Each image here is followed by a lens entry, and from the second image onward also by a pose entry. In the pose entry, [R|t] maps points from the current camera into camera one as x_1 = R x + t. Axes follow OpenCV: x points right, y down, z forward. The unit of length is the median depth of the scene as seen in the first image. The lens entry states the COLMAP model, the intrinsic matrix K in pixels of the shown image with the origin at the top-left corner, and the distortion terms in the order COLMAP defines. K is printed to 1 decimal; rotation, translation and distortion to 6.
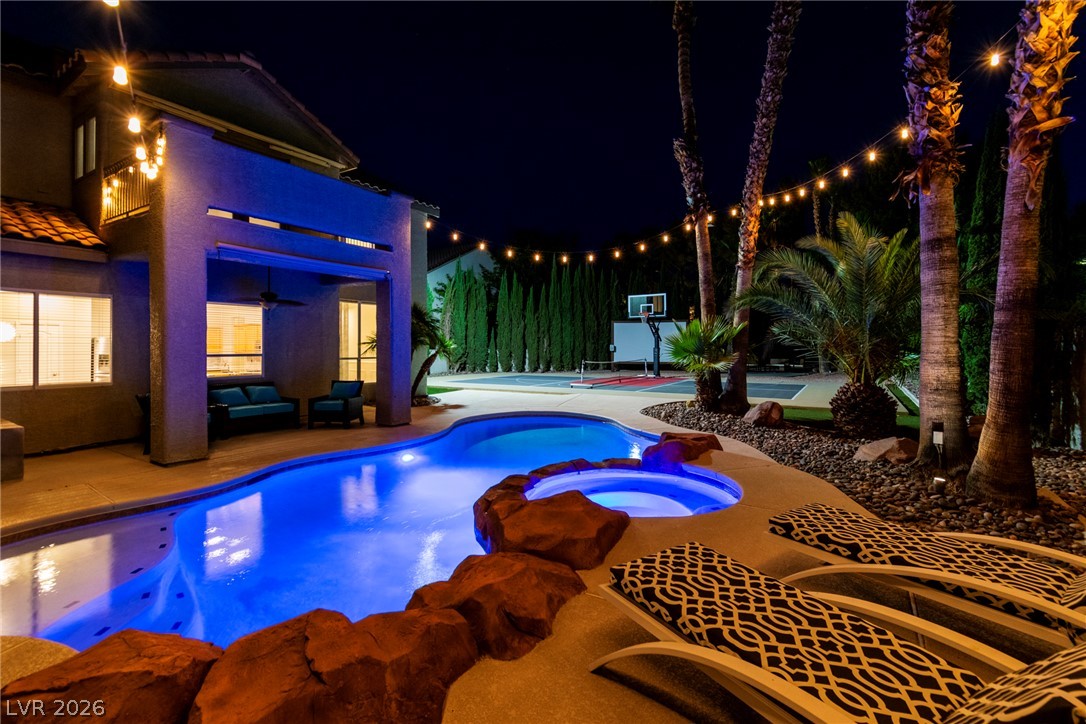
lens RADIAL K [[477.9, 0, 545.7], [0, 477.9, 345.6], [0, 0, 1]] dist [-0.001100, -0.000564]
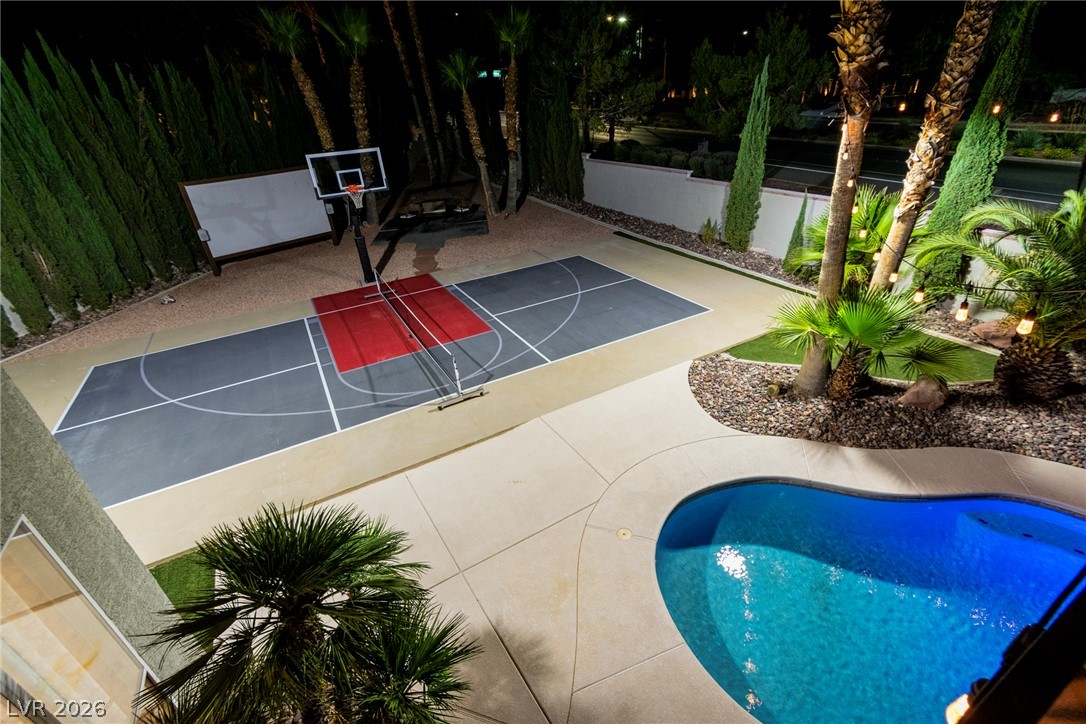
lens RADIAL K [[476.9, 0, 543.0], [0, 476.9, 362.0], [0, 0, 1]] dist [0.001733, -0.000091]
pose [[0.476767, -0.451482, 0.754226, -0.407021], [0.056906, 0.872074, 0.486054, -0.294644], [-0.877186, -0.188814, 0.441468, 1.002640]]
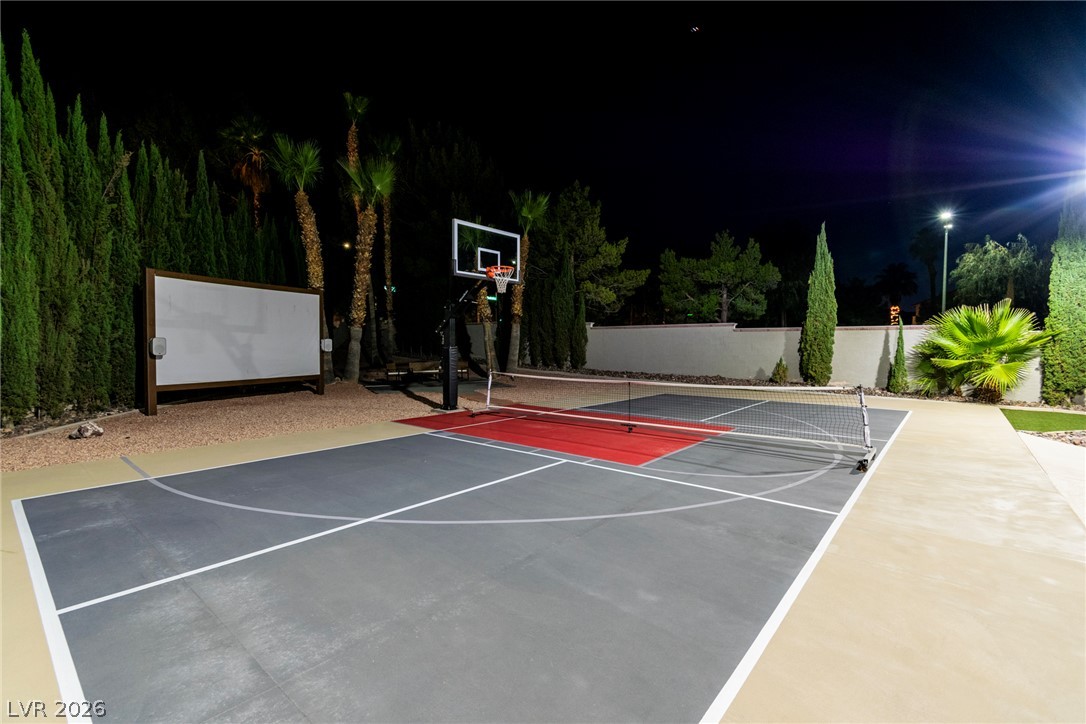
lens RADIAL K [[482.0, 0, 542.2], [0, 482.0, 354.9], [0, 0, 1]] dist [0.003931, -0.000010]
pose [[0.144104, -0.018432, 0.989391, -0.445410], [-0.007527, 0.999777, 0.019721, 0.004547], [-0.989534, -0.010289, 0.143933, 1.750026]]
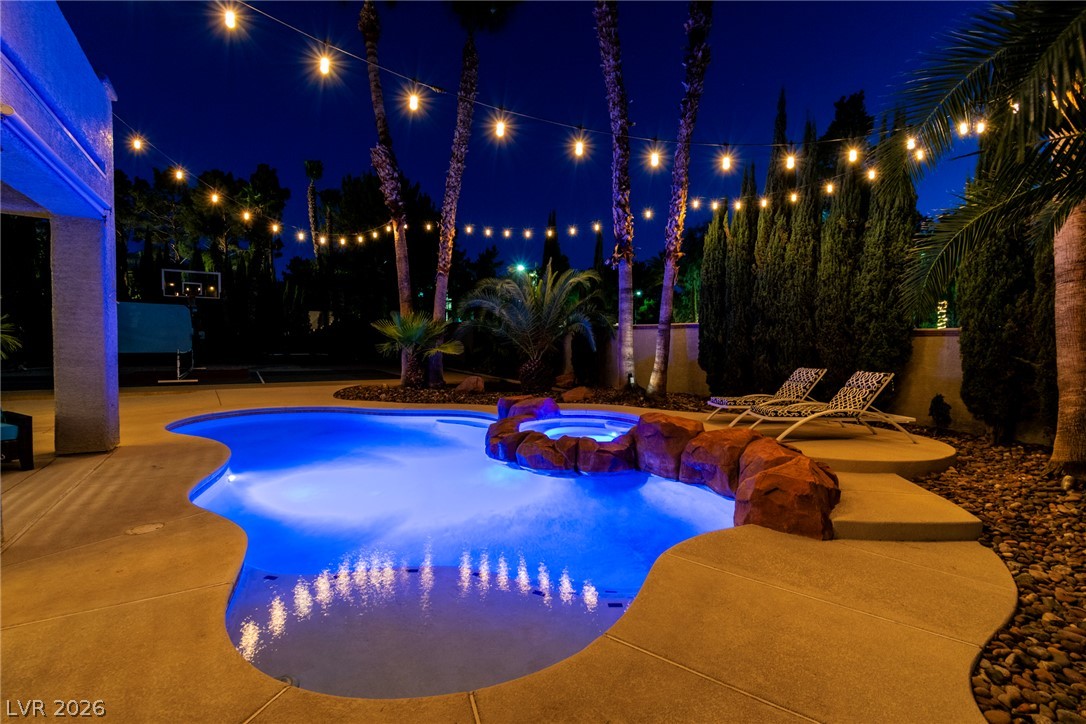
lens RADIAL K [[476.9, 0, 543.0], [0, 476.9, 362.0], [0, 0, 1]] dist [0.001733, -0.000091]
pose [[0.427058, -0.031193, 0.903686, -0.562963], [-0.017375, 0.998937, 0.042692, 0.010073], [-0.904057, -0.033934, 0.426063, 0.184527]]
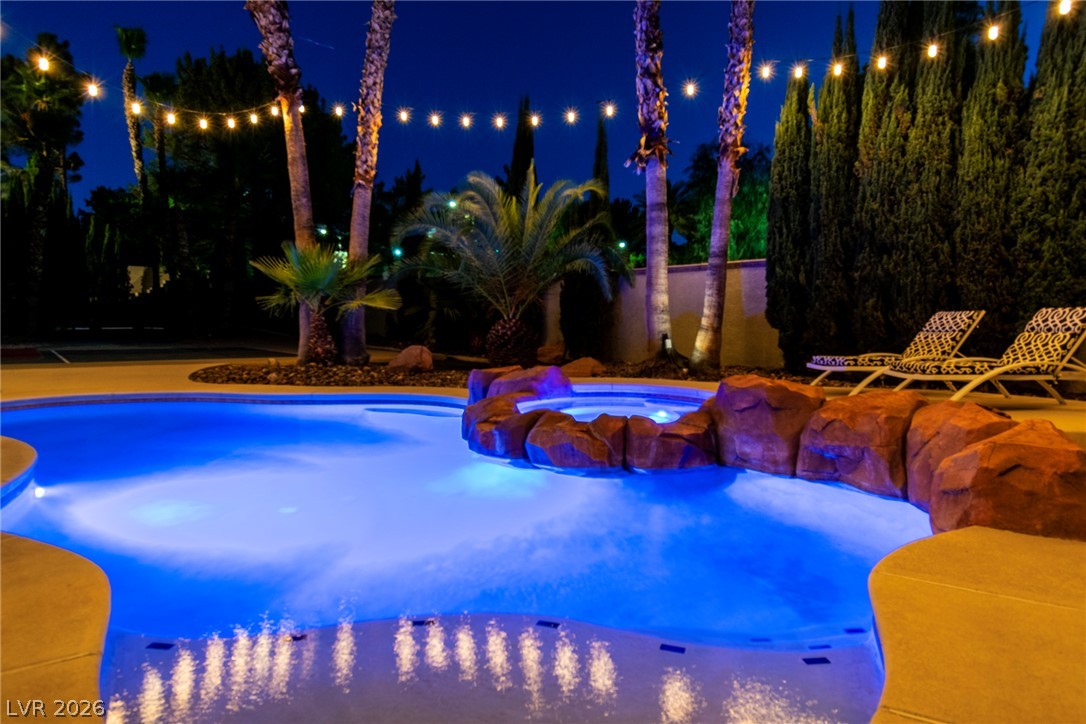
lens RADIAL K [[689.3, 0, 540.5], [0, 689.3, 363.8], [0, 0, 1]] dist [0.001235, -0.002109]
pose [[0.344499, -0.055491, 0.937145, -0.532707], [-0.011591, 0.997924, 0.063351, 0.053704], [-0.938715, -0.032687, 0.343140, 0.272437]]
